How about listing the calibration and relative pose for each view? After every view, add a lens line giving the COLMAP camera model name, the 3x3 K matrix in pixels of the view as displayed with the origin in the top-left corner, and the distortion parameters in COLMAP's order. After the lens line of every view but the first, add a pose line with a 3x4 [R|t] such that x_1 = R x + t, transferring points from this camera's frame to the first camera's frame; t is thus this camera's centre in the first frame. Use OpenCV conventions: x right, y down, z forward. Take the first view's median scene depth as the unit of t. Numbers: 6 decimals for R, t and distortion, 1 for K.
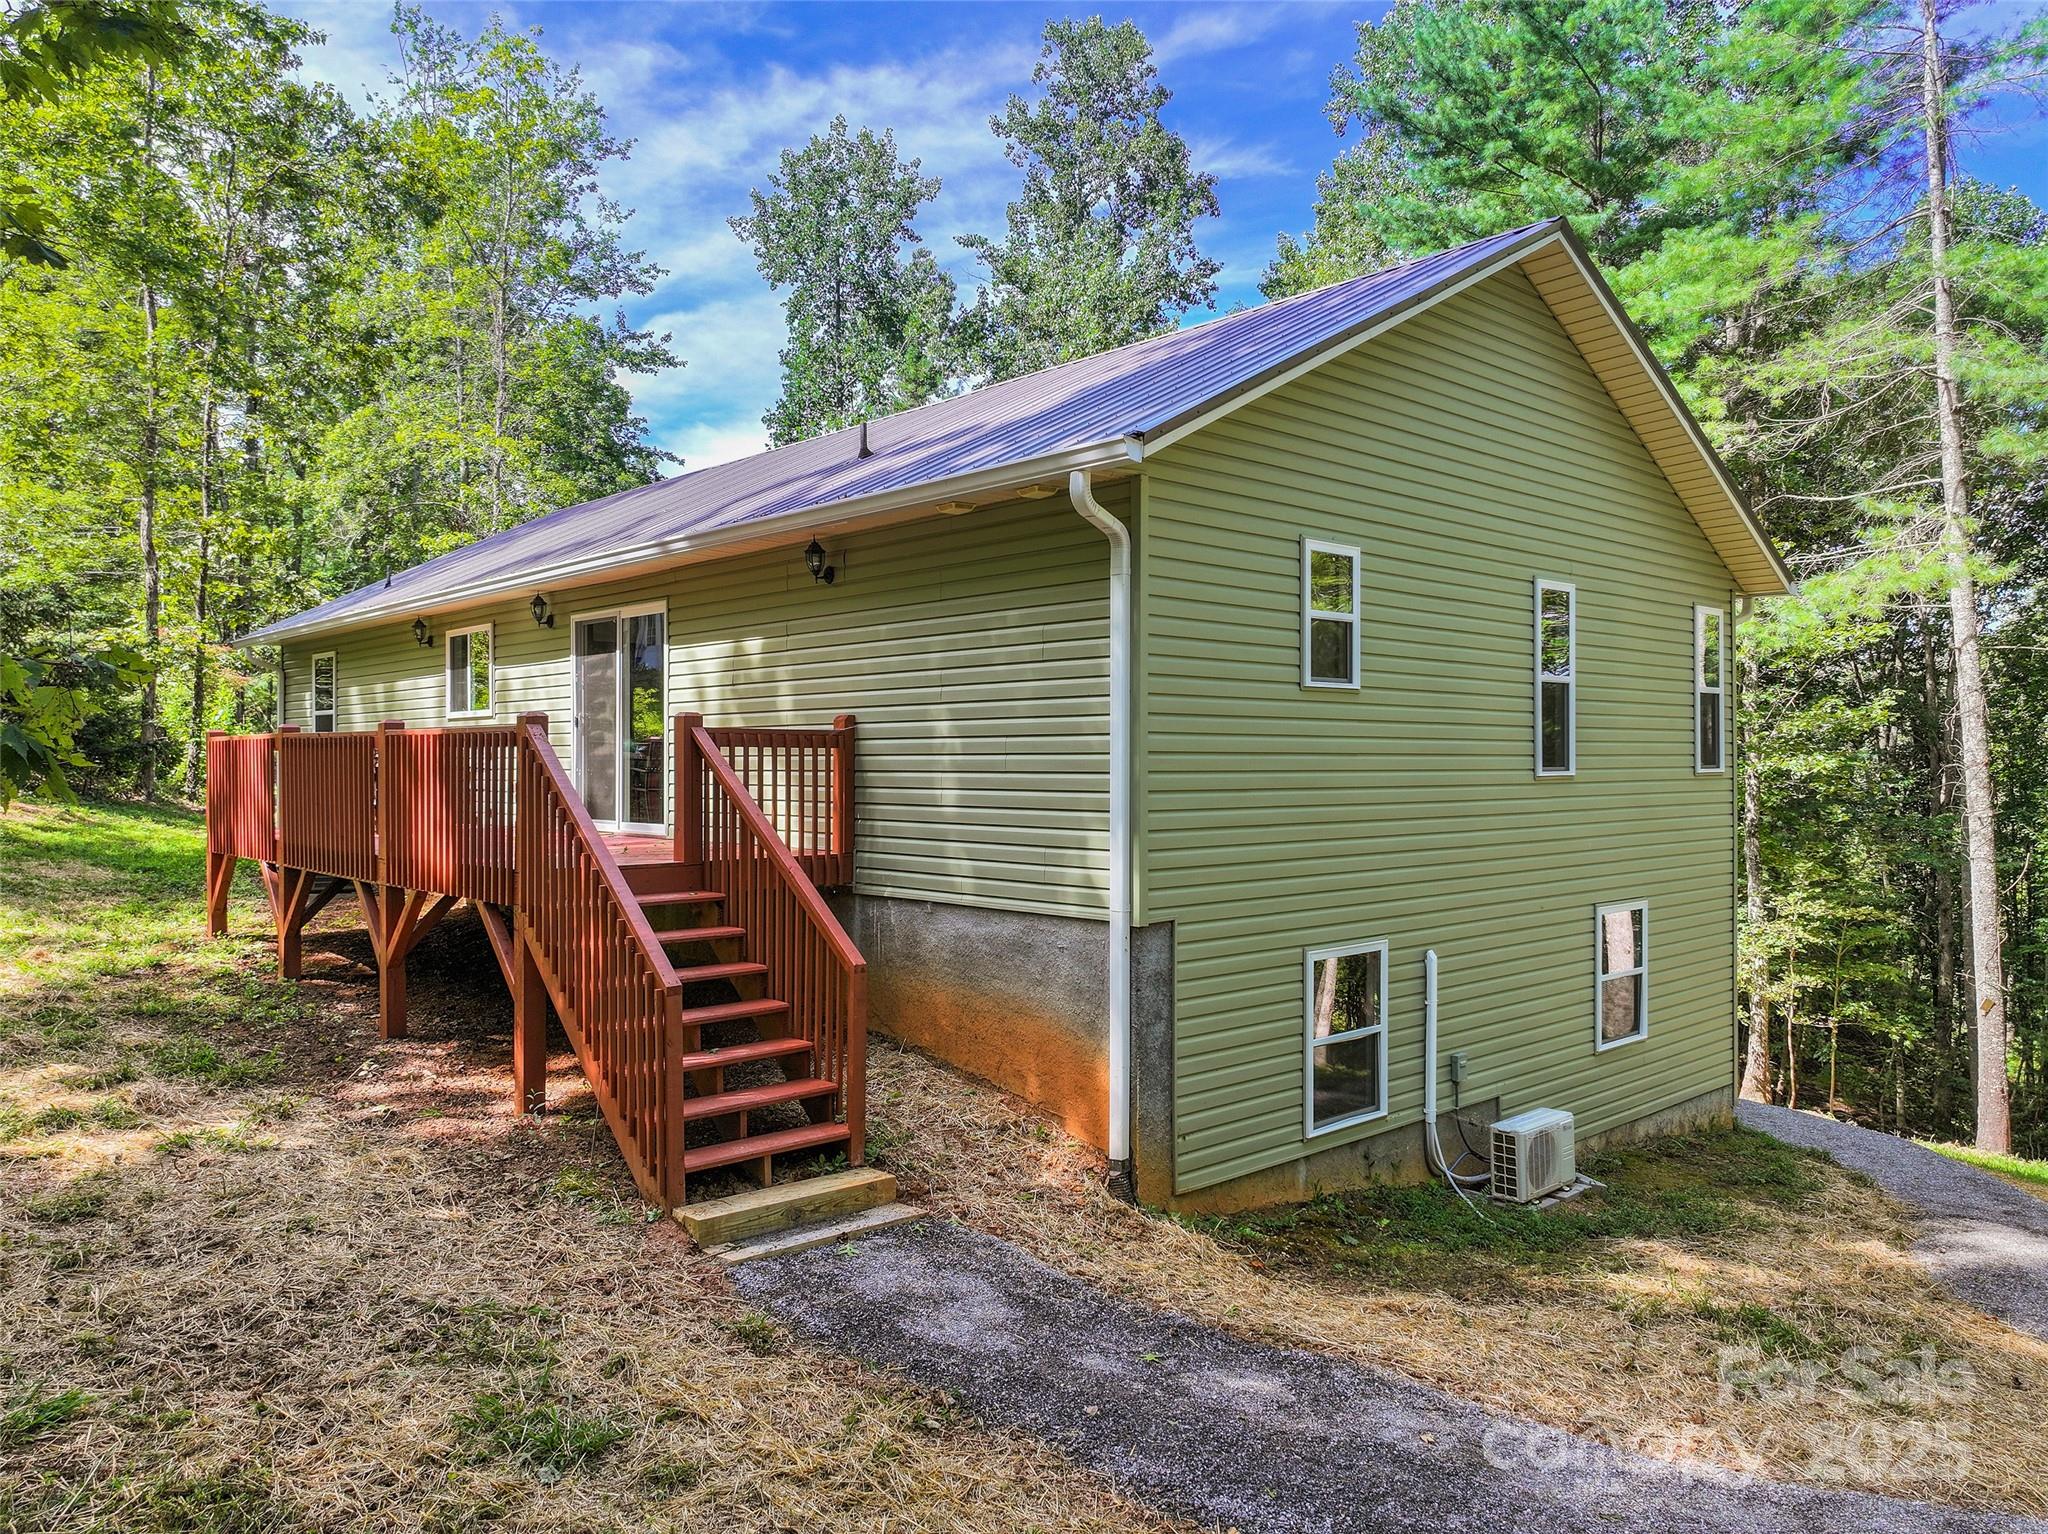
lens RADIAL K [[1449.7, 0, 1031.7], [0, 1449.7, 760.2], [0, 0, 1]] dist [0.001827, -0.001872]
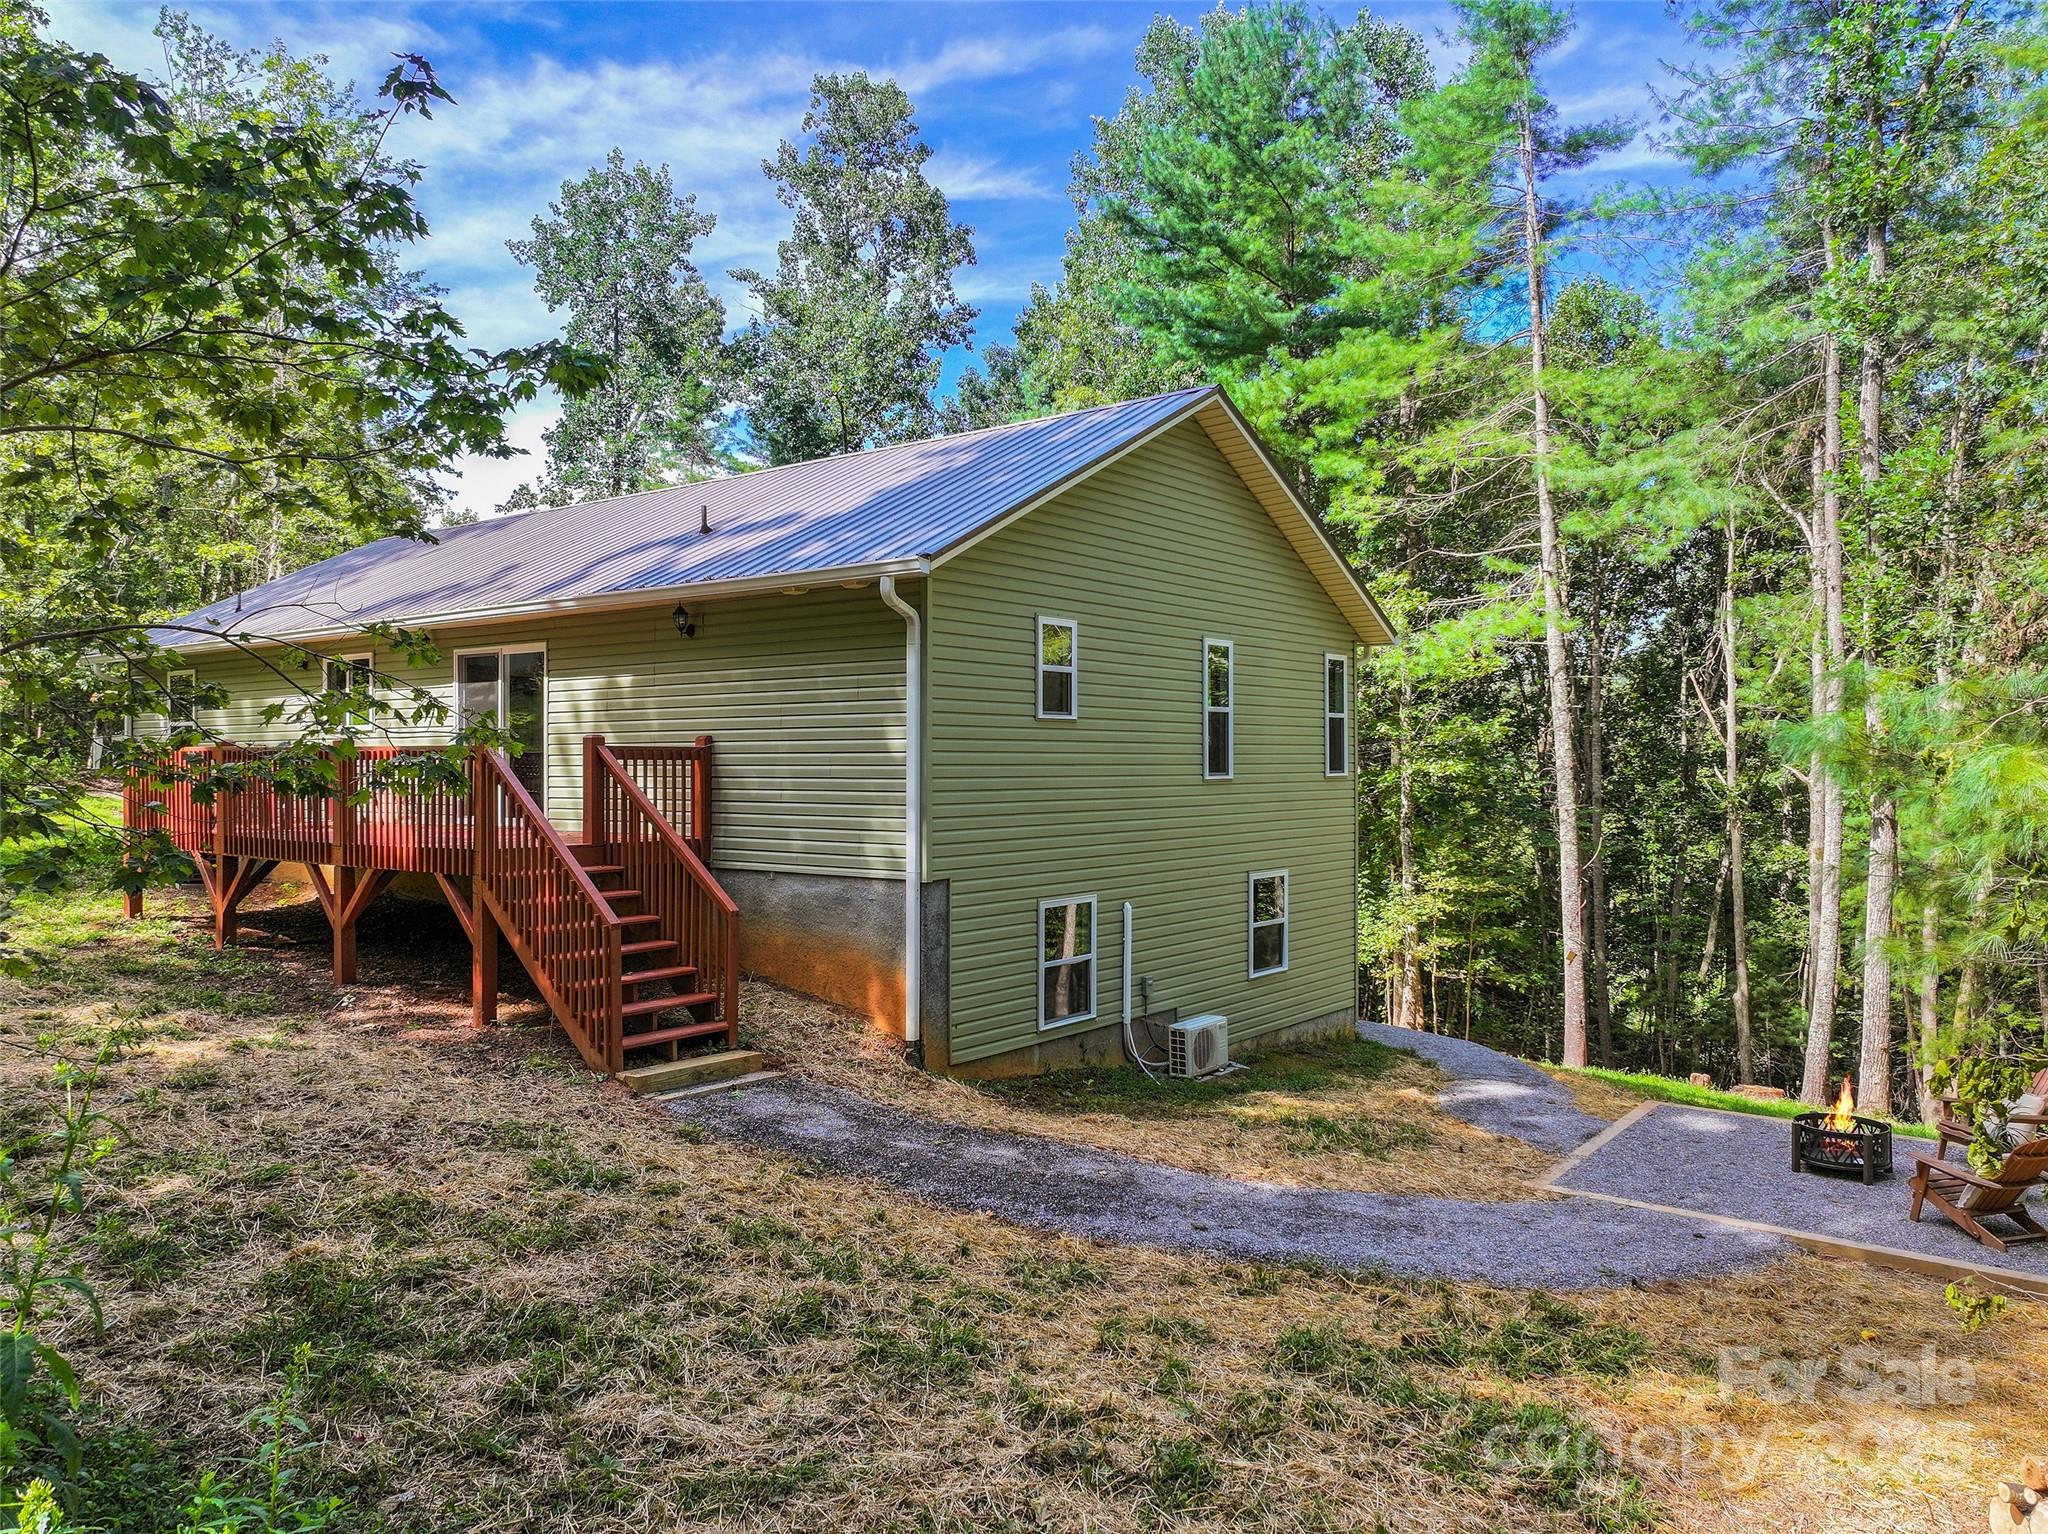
lens RADIAL K [[1449.7, 0, 1031.7], [0, 1449.7, 760.2], [0, 0, 1]] dist [0.001827, -0.001872]
pose [[0.986002, -0.000012, 0.166736, -0.049967], [0.000180, 0.999999, -0.000992, -0.006381], [-0.166736, 0.001008, 0.986001, -0.359035]]
